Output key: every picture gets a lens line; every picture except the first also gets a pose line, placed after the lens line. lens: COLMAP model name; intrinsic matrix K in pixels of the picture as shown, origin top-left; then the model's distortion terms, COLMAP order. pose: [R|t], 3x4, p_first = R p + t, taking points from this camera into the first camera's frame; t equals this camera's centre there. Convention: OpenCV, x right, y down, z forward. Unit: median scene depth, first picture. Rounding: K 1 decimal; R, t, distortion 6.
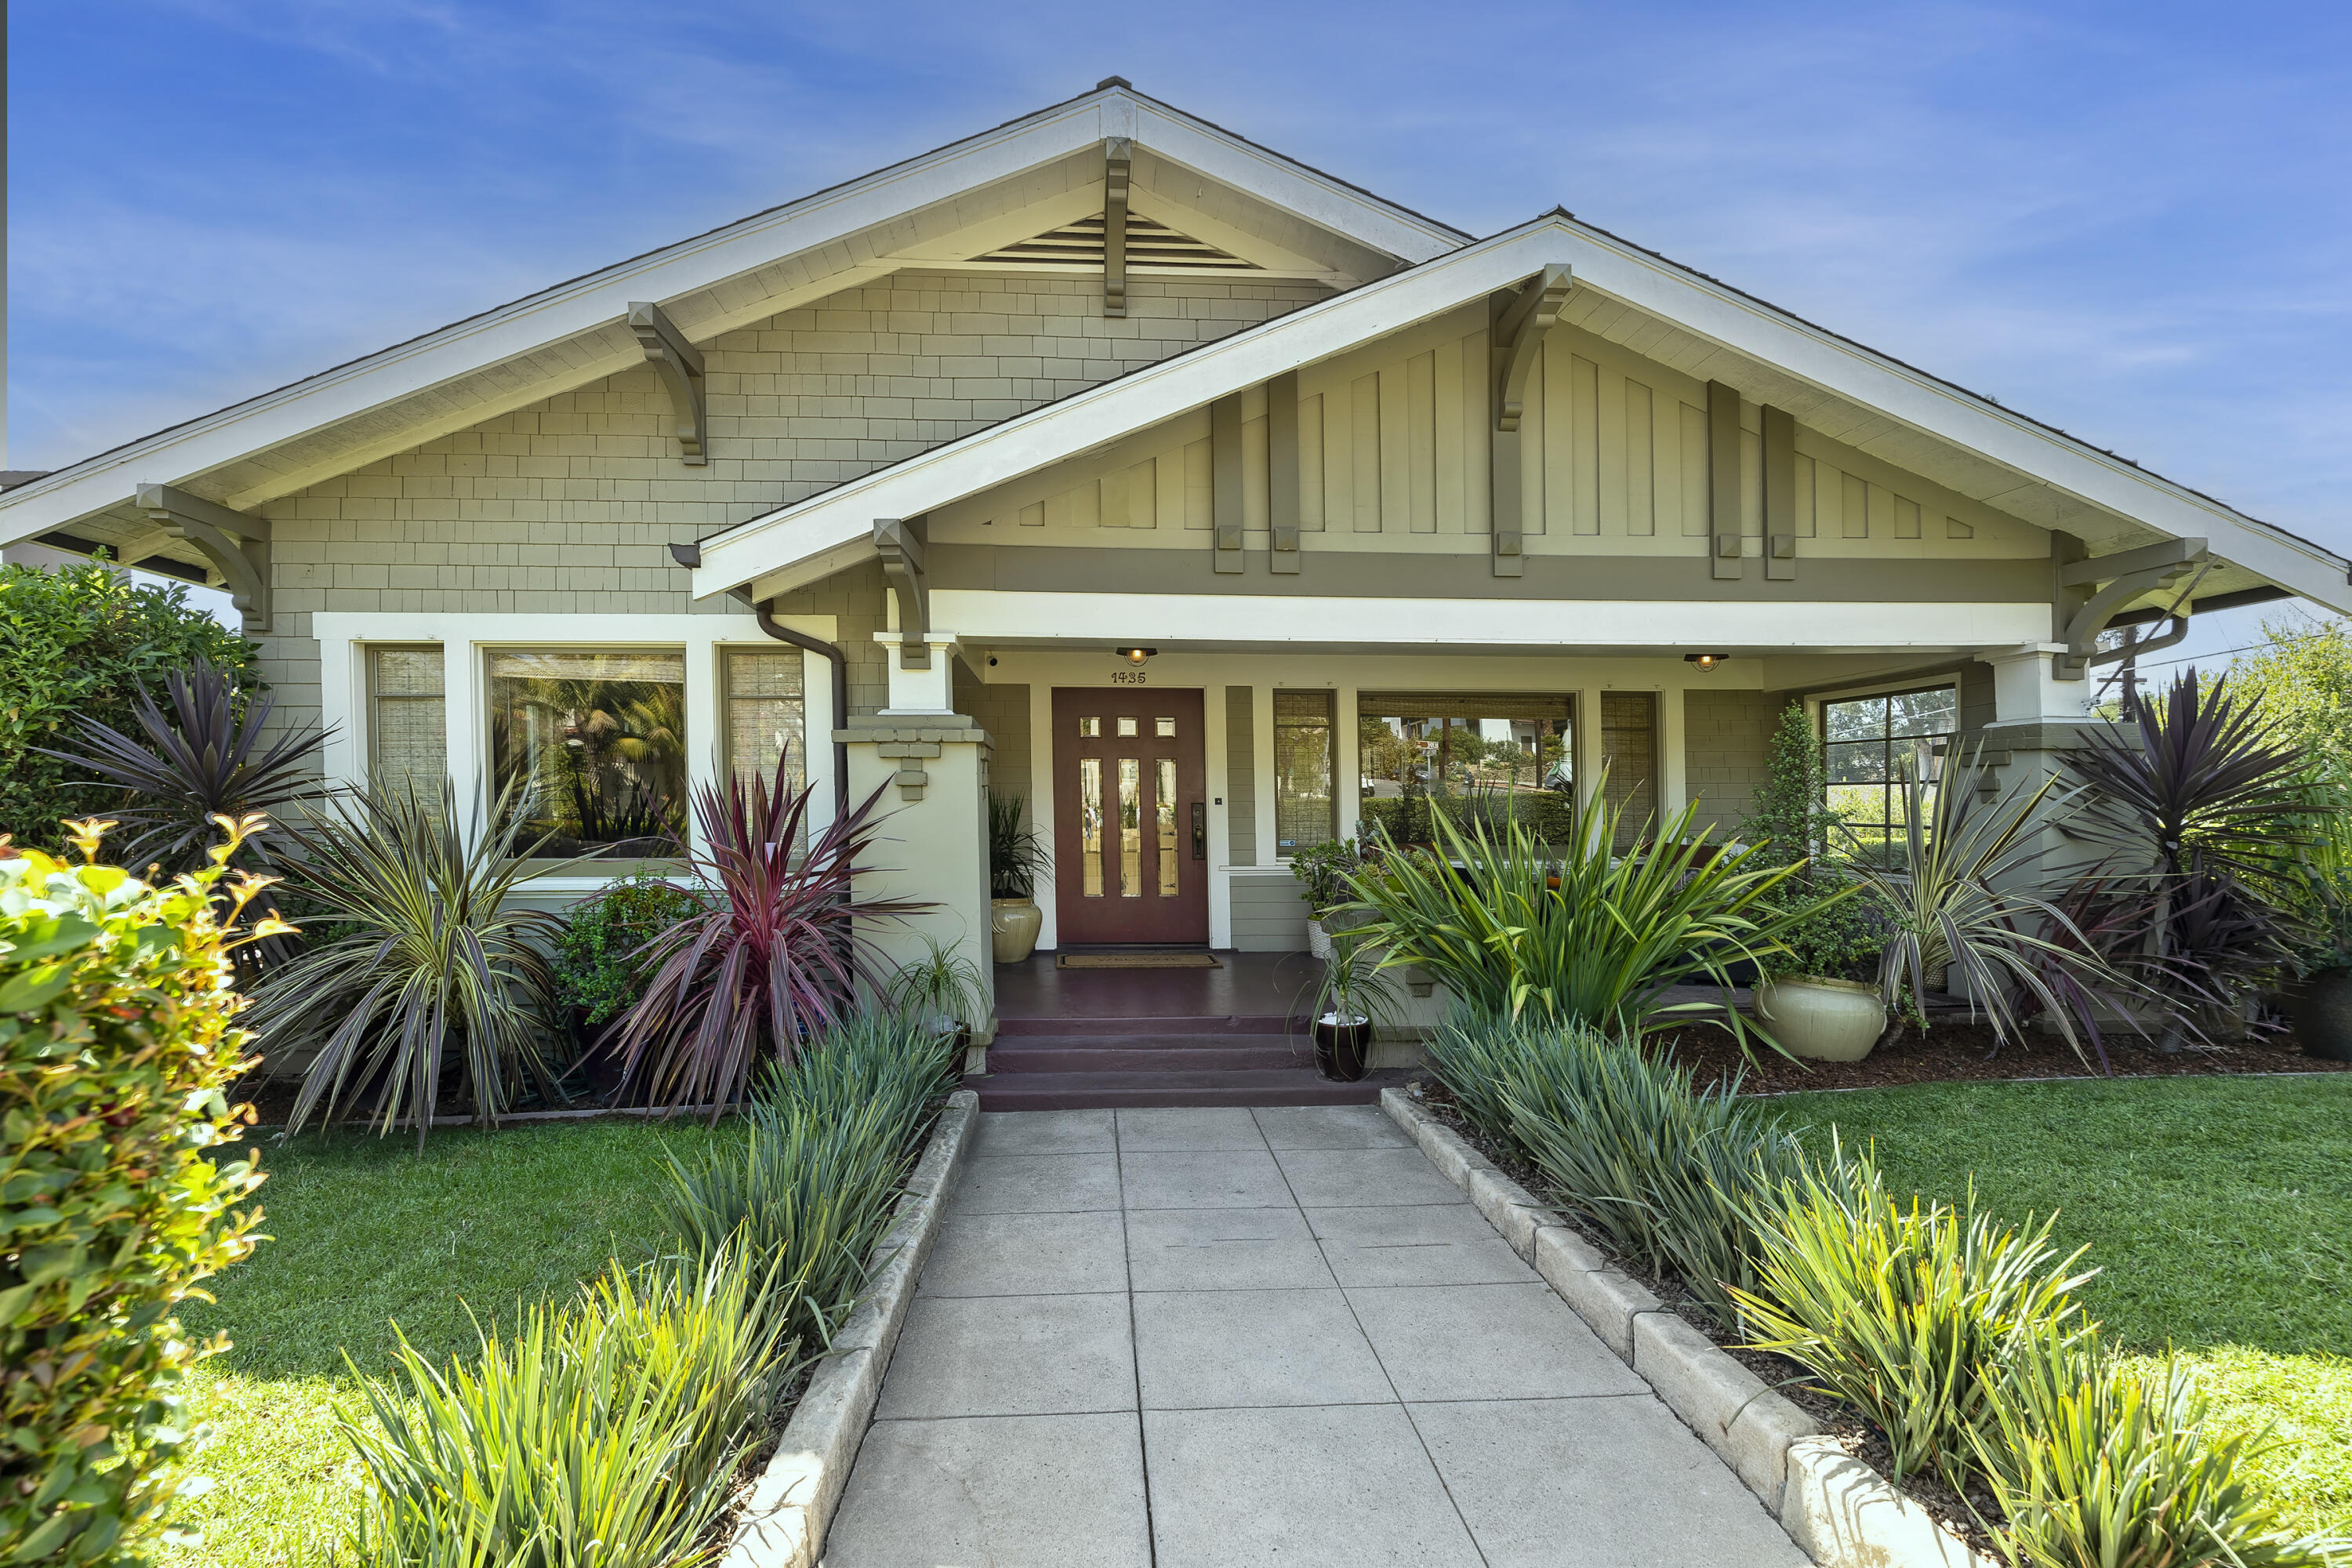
lens RADIAL K [[1097.5, 0, 1175.7], [0, 1097.5, 799.4], [0, 0, 1]] dist [-0.002315, -0.000009]
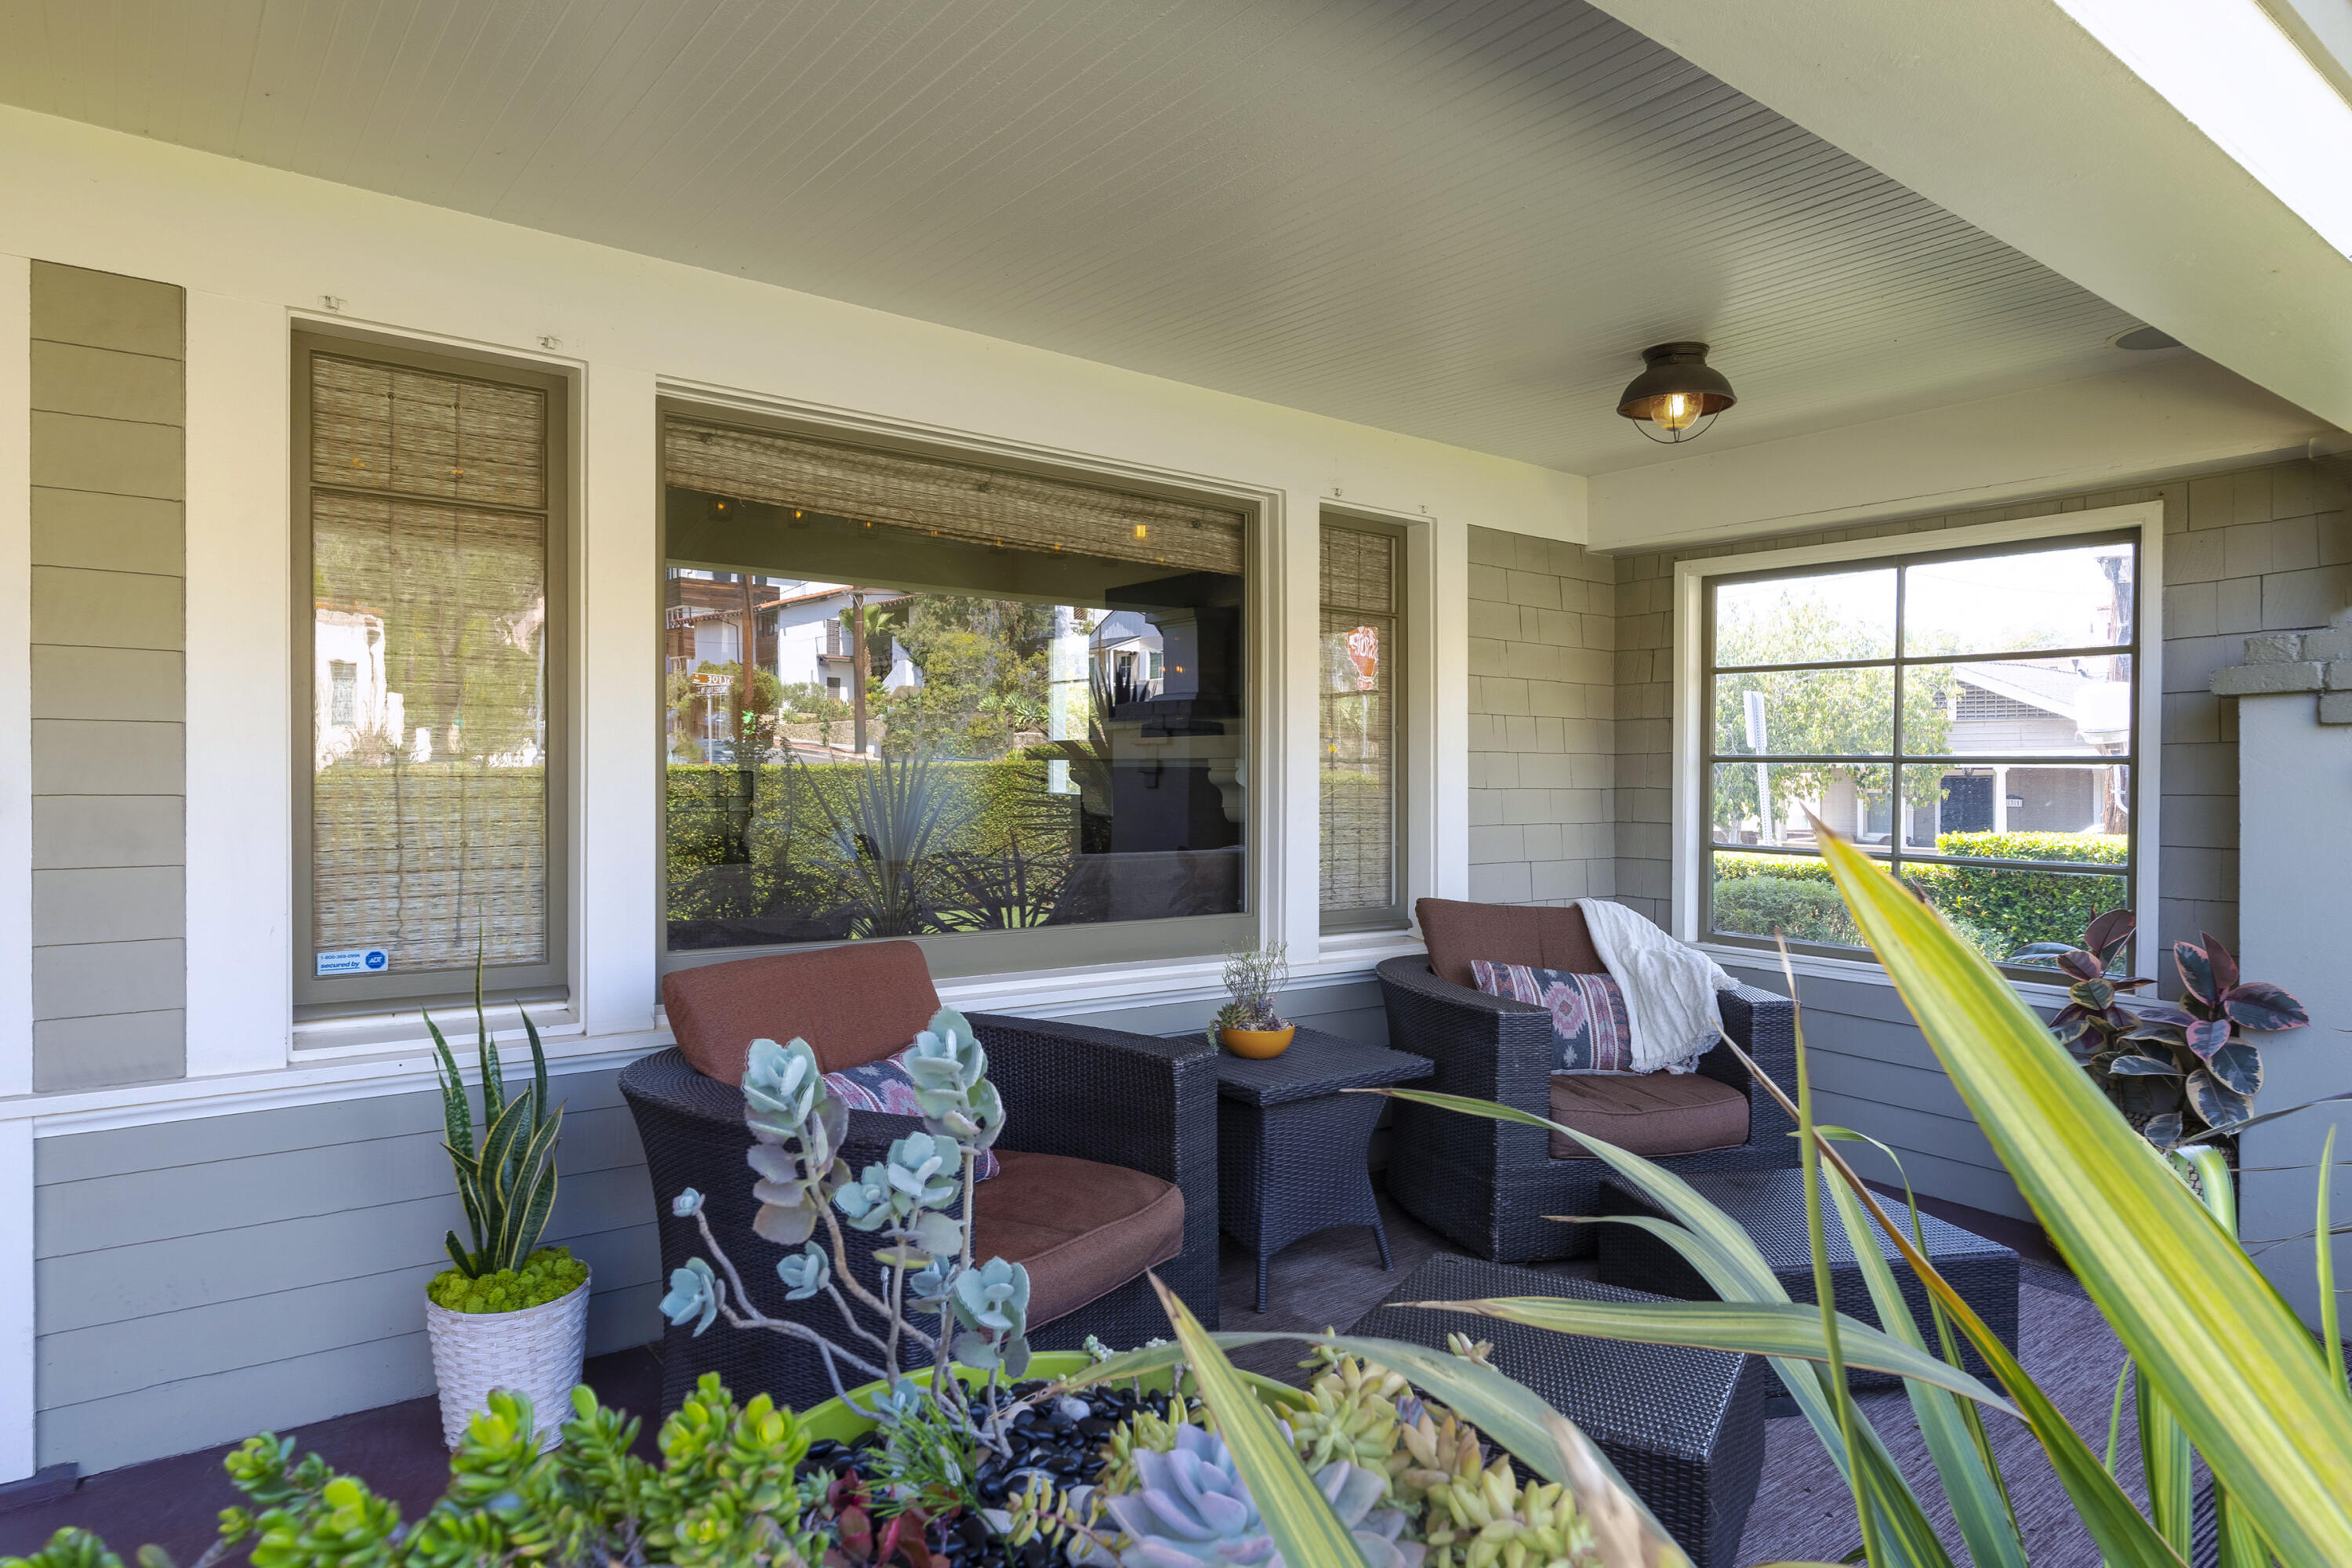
lens RADIAL K [[1340.1, 0, 1173.8], [0, 1340.1, 781.3], [0, 0, 1]] dist [0.001702, 0.000661]
pose [[0.835677, 0.007236, 0.549174, 0.090995], [-0.014912, 0.999844, 0.009518, -0.005566], [-0.549019, -0.016143, 0.835654, 0.651653]]
